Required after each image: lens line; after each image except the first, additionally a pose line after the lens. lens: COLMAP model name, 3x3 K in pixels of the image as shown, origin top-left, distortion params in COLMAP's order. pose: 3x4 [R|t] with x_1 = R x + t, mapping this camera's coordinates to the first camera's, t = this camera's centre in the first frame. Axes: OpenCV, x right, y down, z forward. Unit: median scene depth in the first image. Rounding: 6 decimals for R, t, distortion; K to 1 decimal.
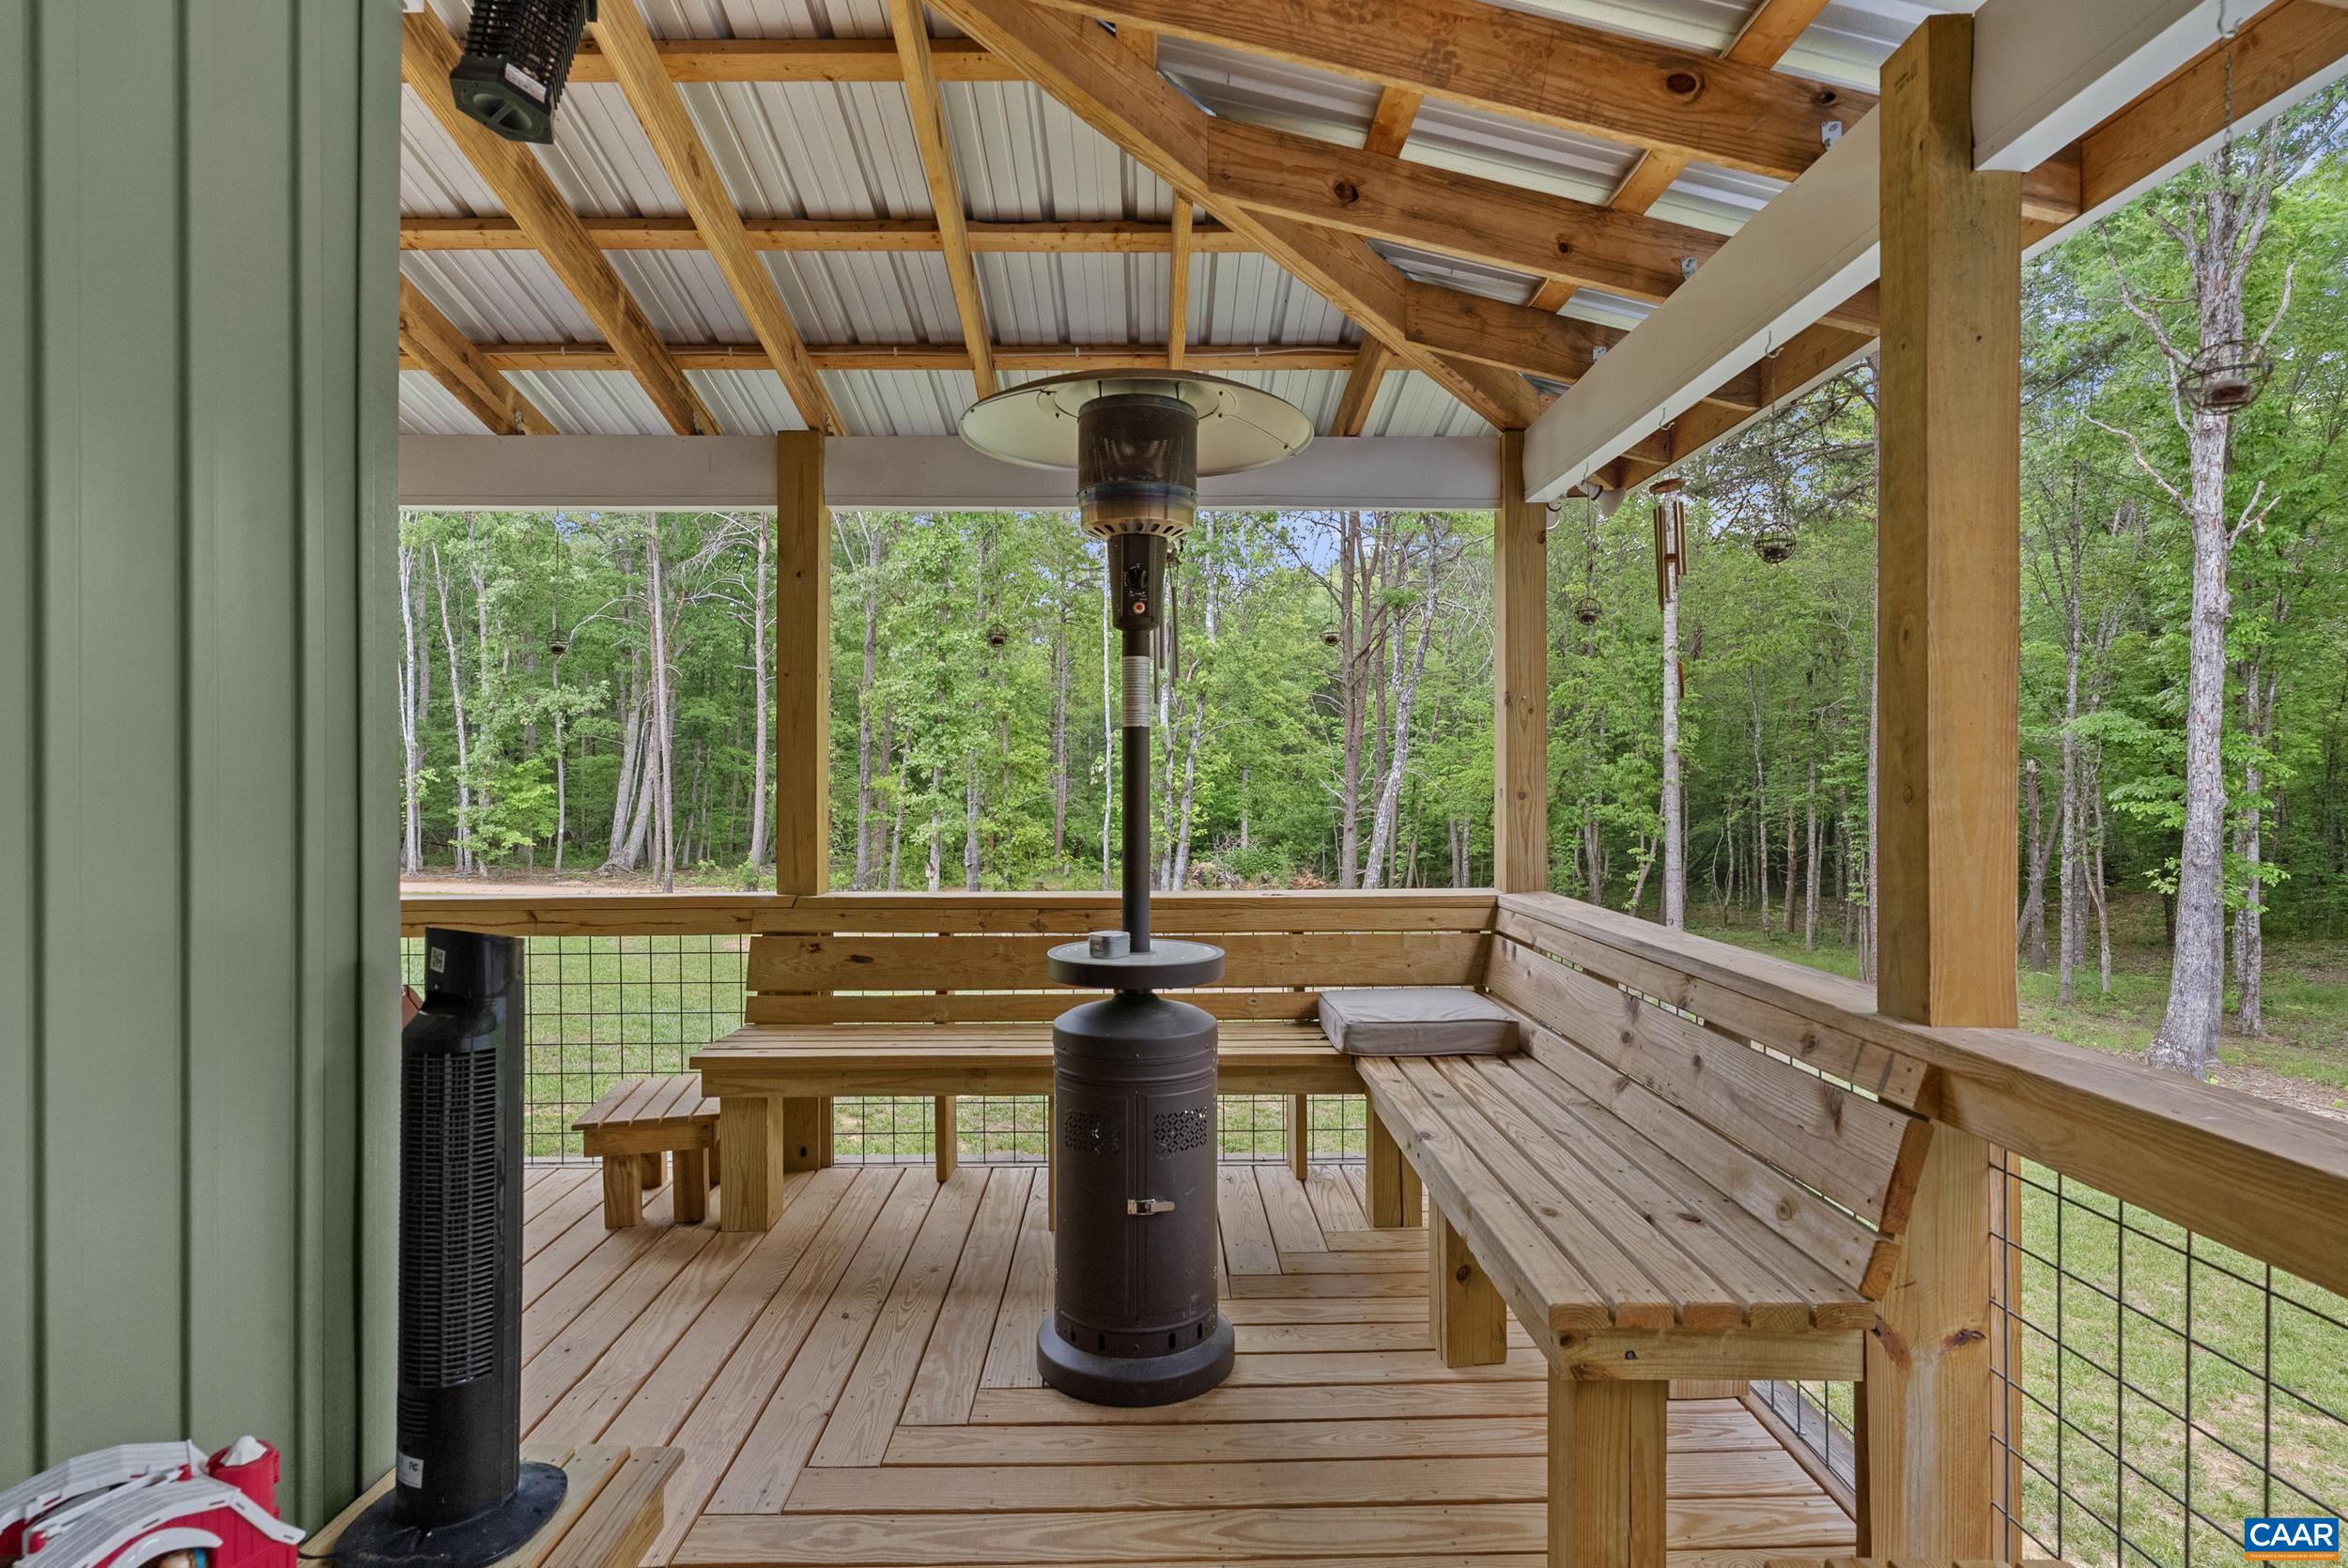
lens RADIAL K [[1219.4, 0, 1177.2], [0, 1219.4, 779.0], [0, 0, 1]] dist [-0.000601, 0.000170]
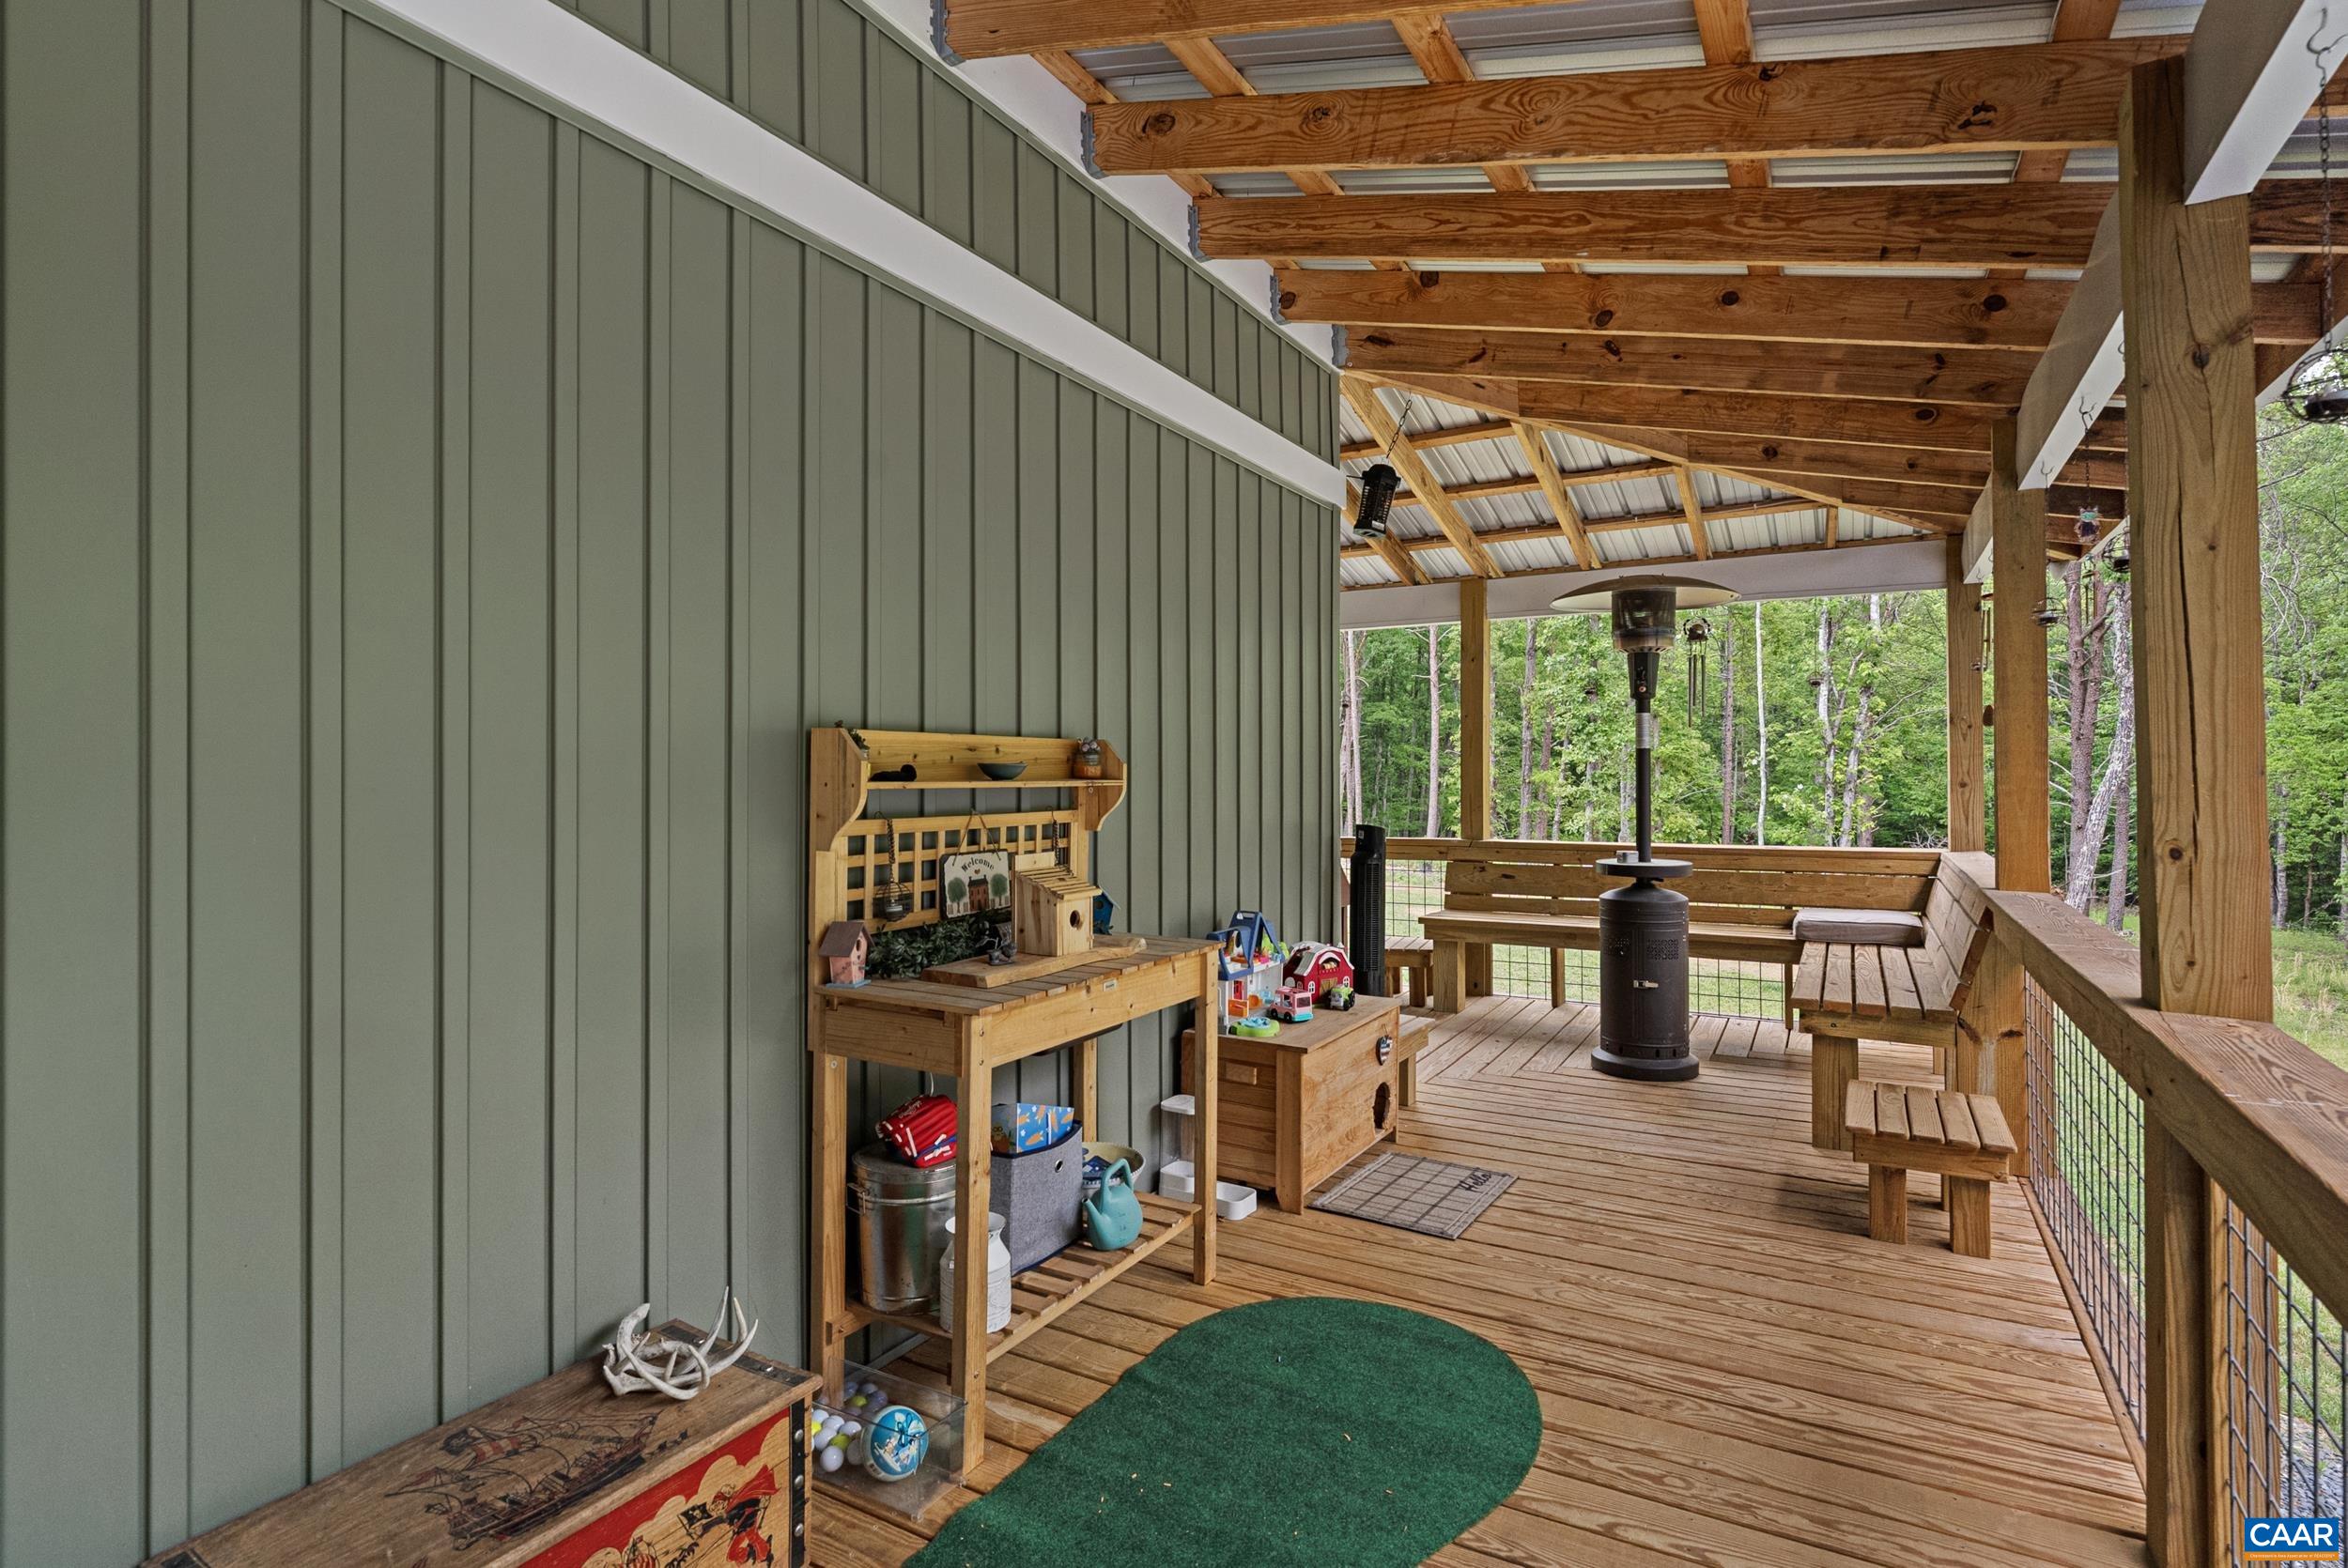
lens RADIAL K [[1142.9, 0, 1183.4], [0, 1142.9, 774.5], [0, 0, 1]] dist [-0.000825, 0.001812]
pose [[0.855854, -0.002493, -0.517212, 0.191798], [0.003332, 0.999994, 0.000692, -0.002912], [0.517207, -0.002316, 0.855857, -0.648304]]
